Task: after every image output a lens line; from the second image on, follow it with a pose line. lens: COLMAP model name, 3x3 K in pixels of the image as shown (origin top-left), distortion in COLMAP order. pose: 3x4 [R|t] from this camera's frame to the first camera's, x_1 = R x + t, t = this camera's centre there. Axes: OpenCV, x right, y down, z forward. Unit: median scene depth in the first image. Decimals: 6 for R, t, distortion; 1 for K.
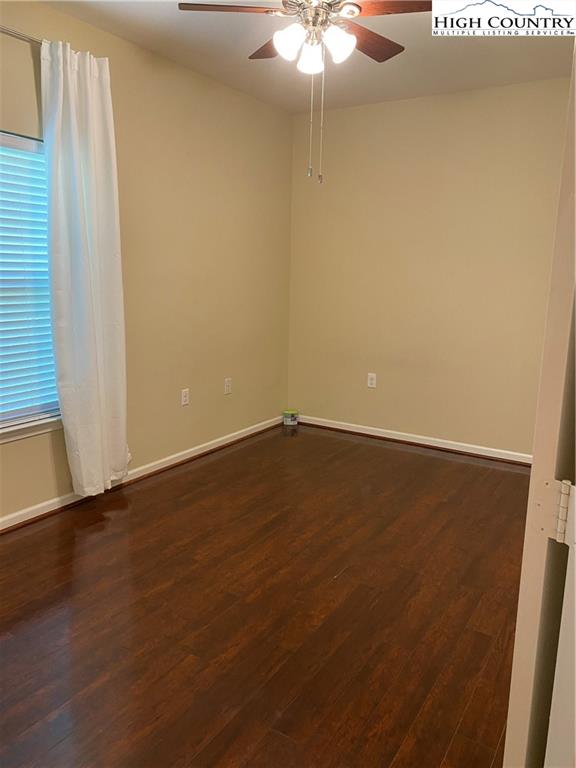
lens RADIAL K [[580.1, 0, 285.2], [0, 580.1, 368.3], [0, 0, 1]] dist [0.039959, -0.064755]
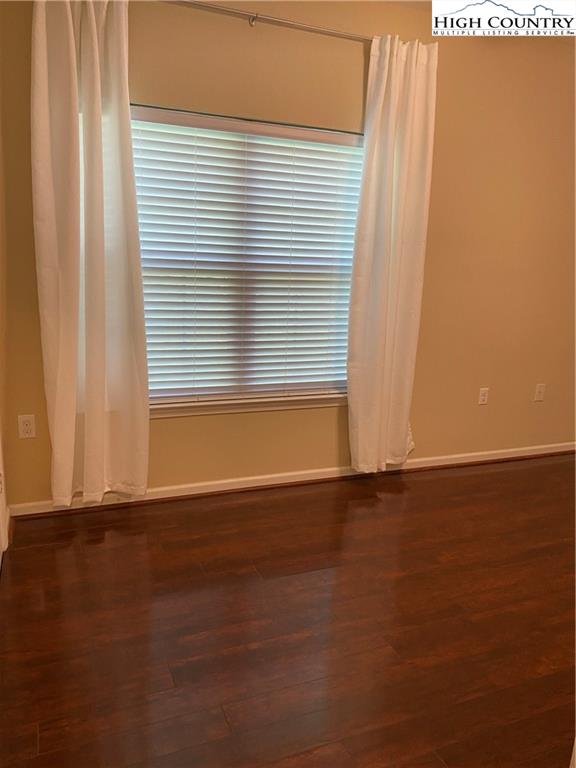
lens RADIAL K [[580.1, 0, 287.4], [0, 580.1, 379.6], [0, 0, 1]] dist [0.039959, -0.064755]
pose [[0.814755, 0.137146, -0.563352, 0.125381], [-0.121295, 0.990440, 0.065694, -0.001138], [0.566977, 0.014807, 0.823601, 0.050276]]
